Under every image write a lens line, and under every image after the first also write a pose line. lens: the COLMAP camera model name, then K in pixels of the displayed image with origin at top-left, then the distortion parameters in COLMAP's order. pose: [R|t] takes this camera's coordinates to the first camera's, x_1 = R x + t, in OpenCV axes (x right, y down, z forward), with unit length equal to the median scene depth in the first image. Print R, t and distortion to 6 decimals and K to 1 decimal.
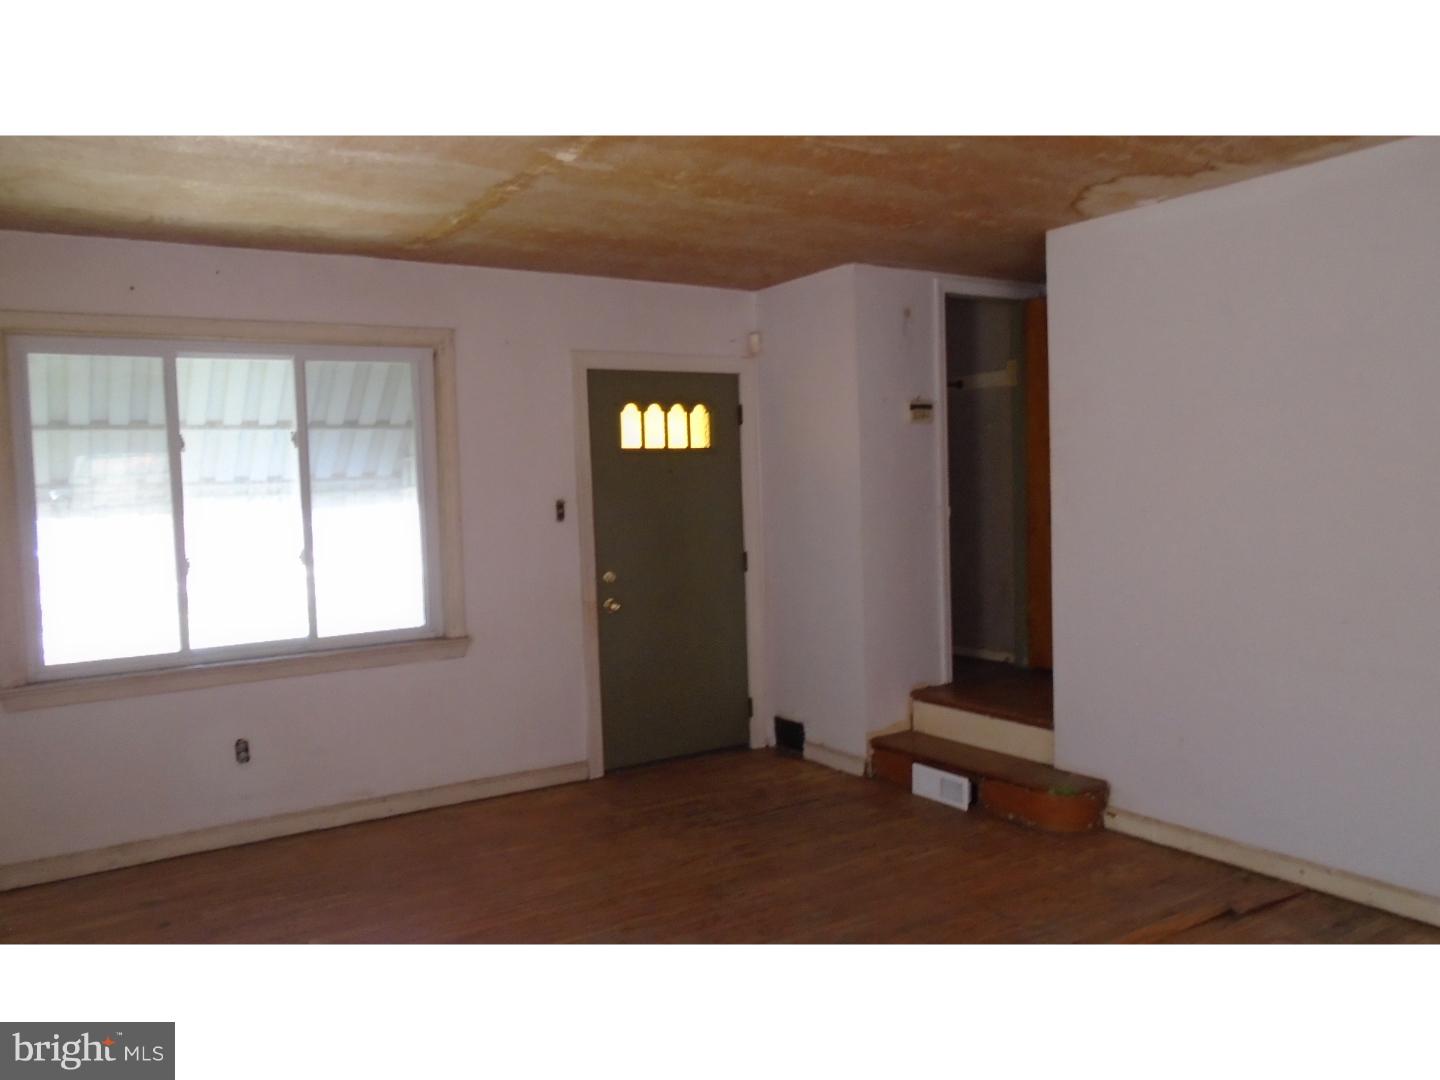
lens RADIAL K [[1112.2, 0, 720.6], [0, 1112.2, 530.0], [0, 0, 1]] dist [-0.010166, 0.005523]
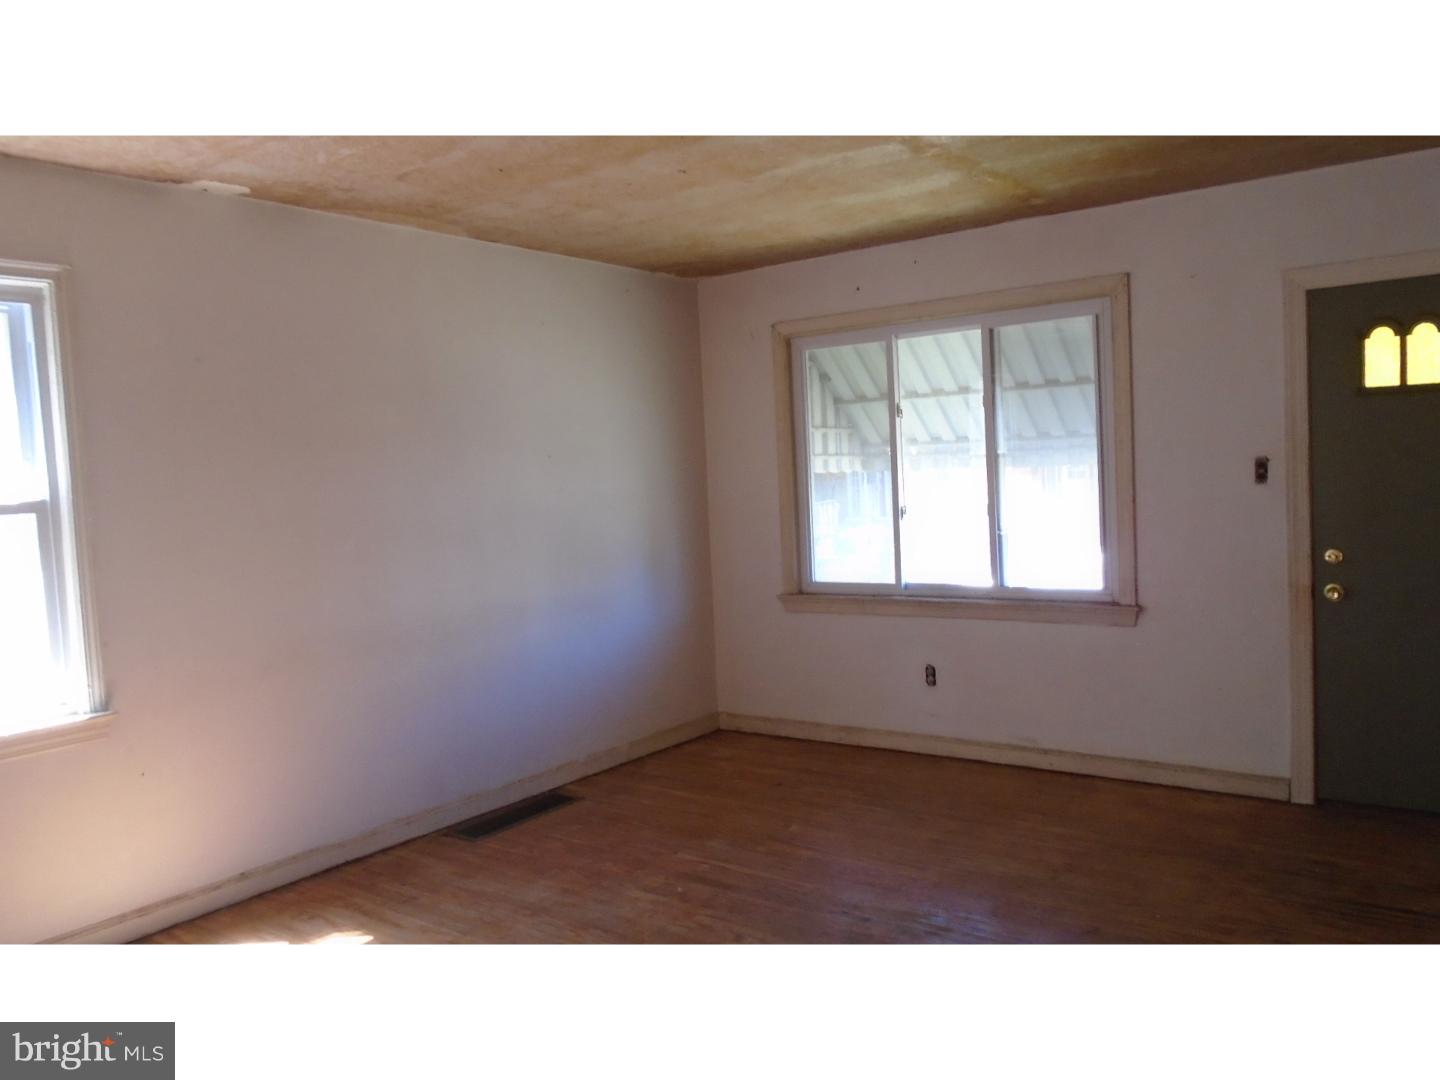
lens RADIAL K [[1112.2, 0, 720.6], [0, 1112.2, 530.0], [0, 0, 1]] dist [-0.010166, 0.005523]
pose [[0.345944, 0.069635, -0.935668, 0.526881], [-0.007232, 0.997410, 0.071556, -0.031381], [0.938227, -0.017987, 0.345551, 0.365273]]
